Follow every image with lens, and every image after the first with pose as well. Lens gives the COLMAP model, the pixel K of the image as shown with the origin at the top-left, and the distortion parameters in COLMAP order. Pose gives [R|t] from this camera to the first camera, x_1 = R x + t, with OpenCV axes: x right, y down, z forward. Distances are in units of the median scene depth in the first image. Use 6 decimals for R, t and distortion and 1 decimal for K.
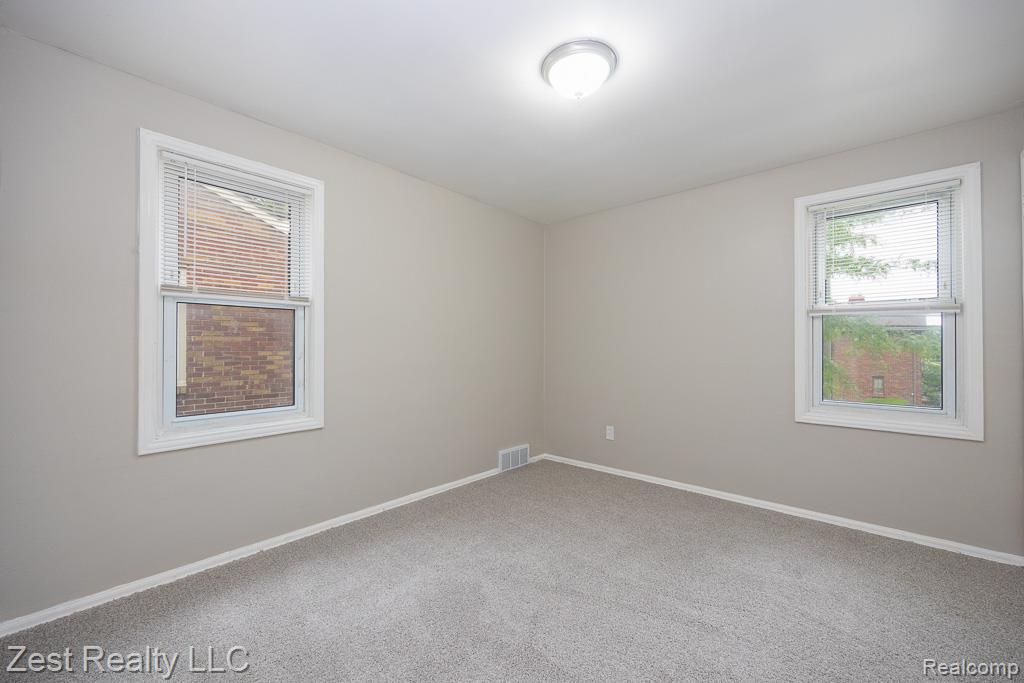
lens RADIAL K [[441.9, 0, 513.5], [0, 441.9, 335.9], [0, 0, 1]] dist [0.032919, 0.000034]
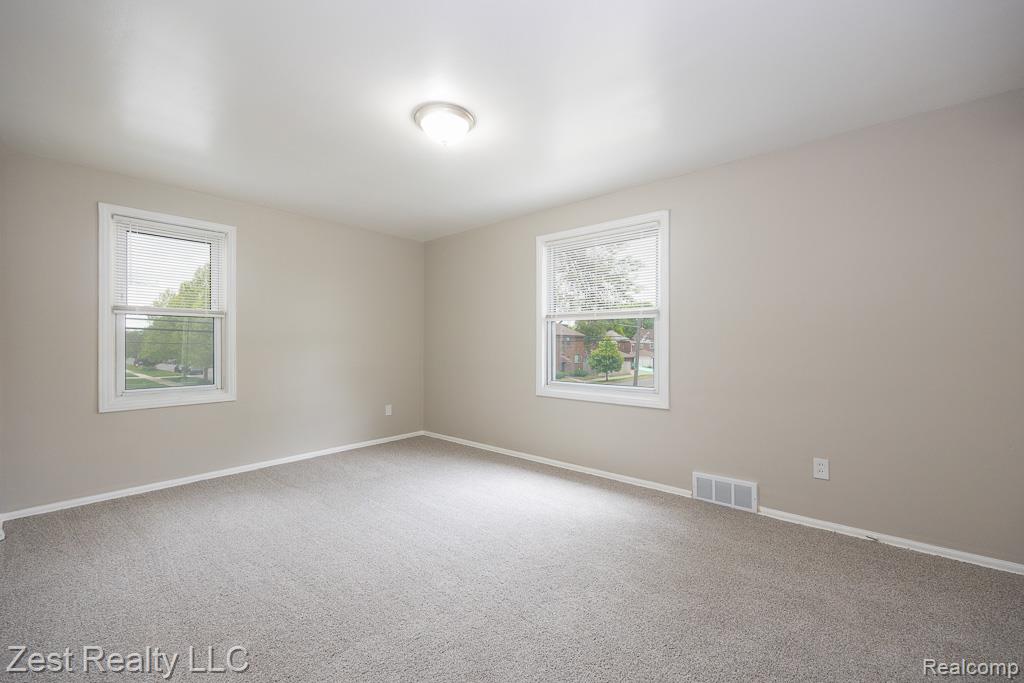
lens RADIAL K [[445.7, 0, 507.4], [0, 445.7, 344.9], [0, 0, 1]] dist [0.011175, 0.000186]
pose [[0.996939, -0.003891, -0.078091, 0.540149], [0.003813, 0.999992, -0.001145, 0.028981], [0.078095, 0.000844, 0.996946, -0.334493]]
